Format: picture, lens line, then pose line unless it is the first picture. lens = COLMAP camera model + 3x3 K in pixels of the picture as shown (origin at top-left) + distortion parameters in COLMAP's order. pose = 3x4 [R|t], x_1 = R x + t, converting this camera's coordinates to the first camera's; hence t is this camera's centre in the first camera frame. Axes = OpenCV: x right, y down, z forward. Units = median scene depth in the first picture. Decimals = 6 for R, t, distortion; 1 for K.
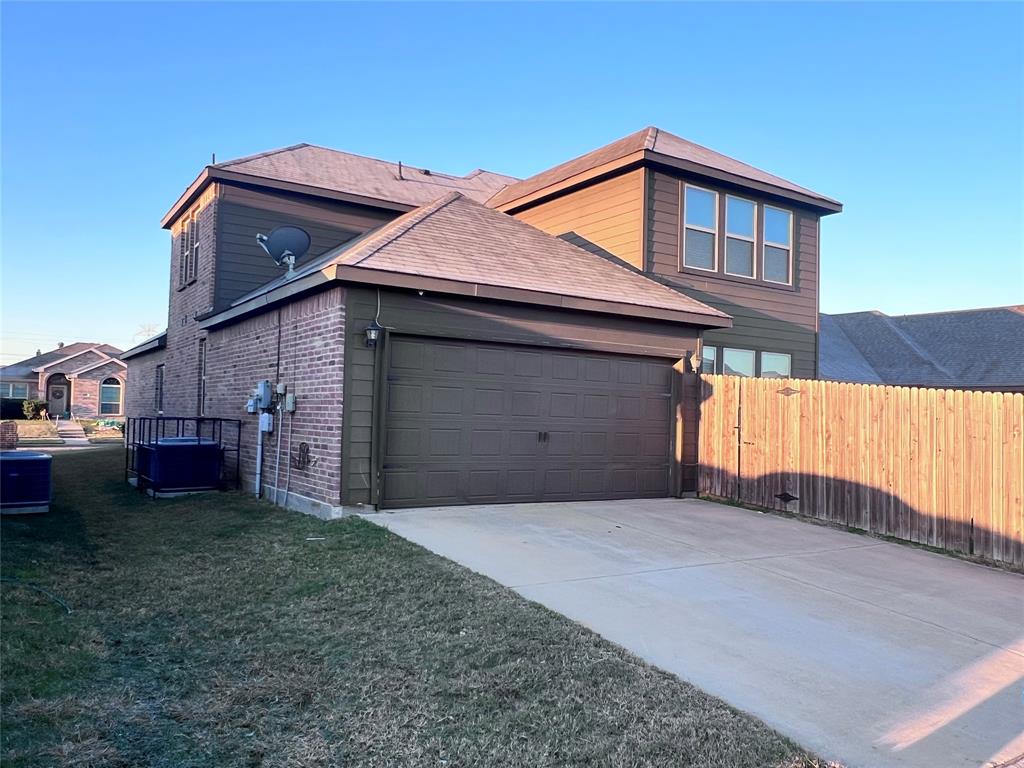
lens RADIAL K [[772.5, 0, 512.0], [0, 772.5, 384.0], [0, 0, 1]] dist [-0.005843, 0.000295]
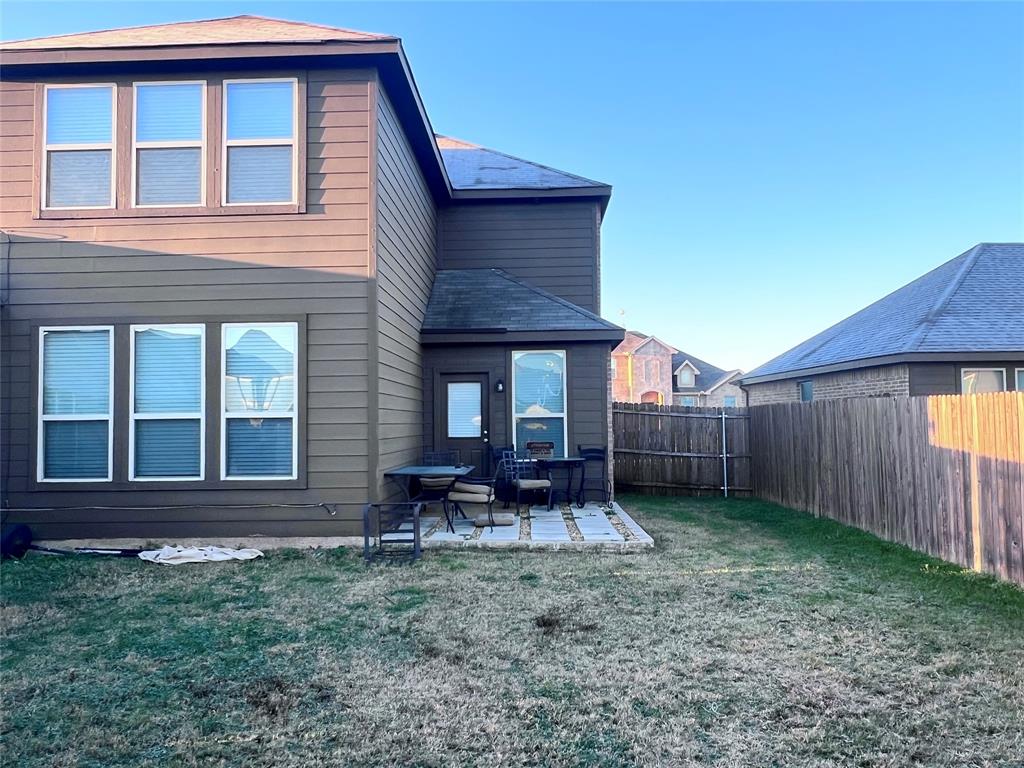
lens RADIAL K [[772.5, 0, 512.0], [0, 772.5, 384.0], [0, 0, 1]] dist [-0.005843, 0.000295]
pose [[0.820575, -0.056516, -0.568738, 0.831289], [0.054260, 0.998308, -0.020916, 0.029776], [0.568958, -0.013697, 0.822252, 0.617411]]
